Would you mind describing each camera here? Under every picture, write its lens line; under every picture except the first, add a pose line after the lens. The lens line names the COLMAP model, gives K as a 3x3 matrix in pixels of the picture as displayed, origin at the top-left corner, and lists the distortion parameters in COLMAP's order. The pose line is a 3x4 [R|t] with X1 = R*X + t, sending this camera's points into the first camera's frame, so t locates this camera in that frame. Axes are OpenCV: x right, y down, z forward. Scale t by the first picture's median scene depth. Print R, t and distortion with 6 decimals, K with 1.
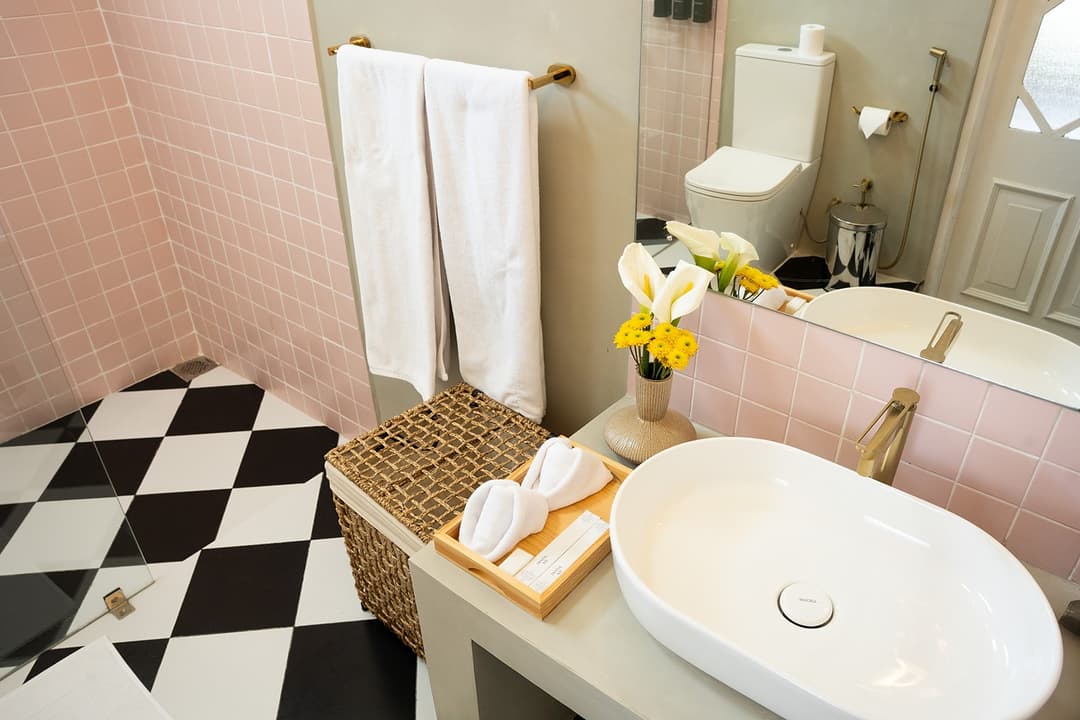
lens RADIAL K [[775.8, 0, 539.2], [0, 775.8, 354.0], [0, 0, 1]] dist [-0.087641, 0.038318]
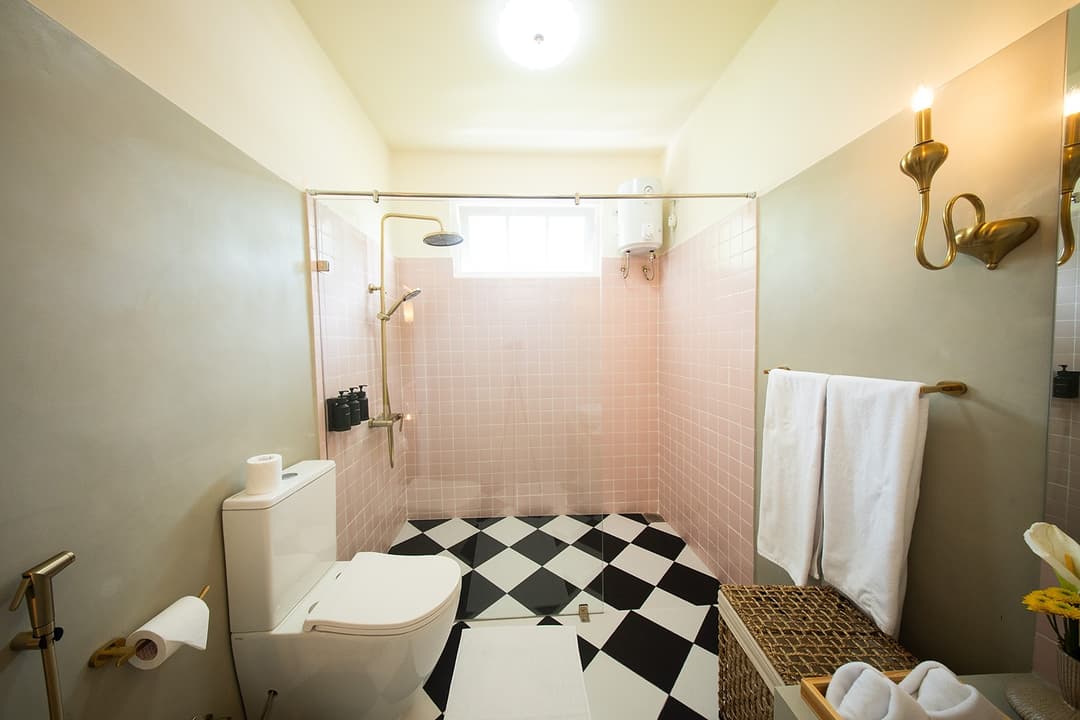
lens RADIAL K [[334.2, 0, 531.0], [0, 334.2, 361.5], [0, 0, 1]] dist [-0.007970, -0.000097]
pose [[0.669811, 0.043248, -0.741271, -0.035324], [-0.388685, 0.871026, -0.300396, 0.075912], [0.632675, 0.489330, 0.600233, 0.061900]]
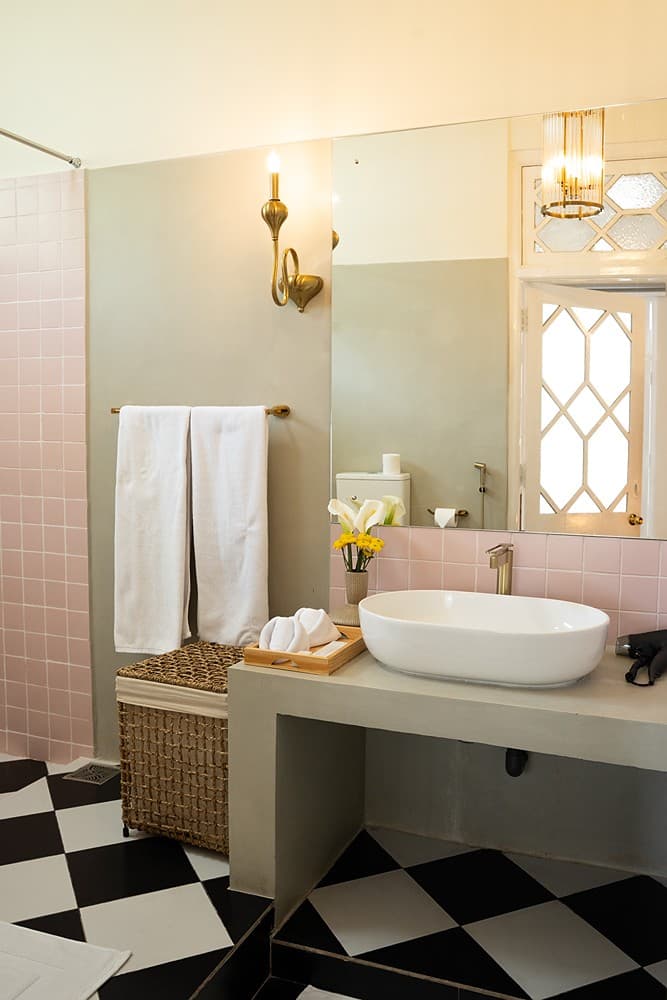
lens RADIAL K [[883.2, 0, 334.3], [0, 883.2, 494.2], [0, 0, 1]] dist [-0.046156, 0.006875]
pose [[0.955784, 0.005036, 0.294026, -0.335115], [0.132895, 0.884531, -0.447152, 0.535849], [-0.262327, 0.466455, 0.844751, -0.467028]]
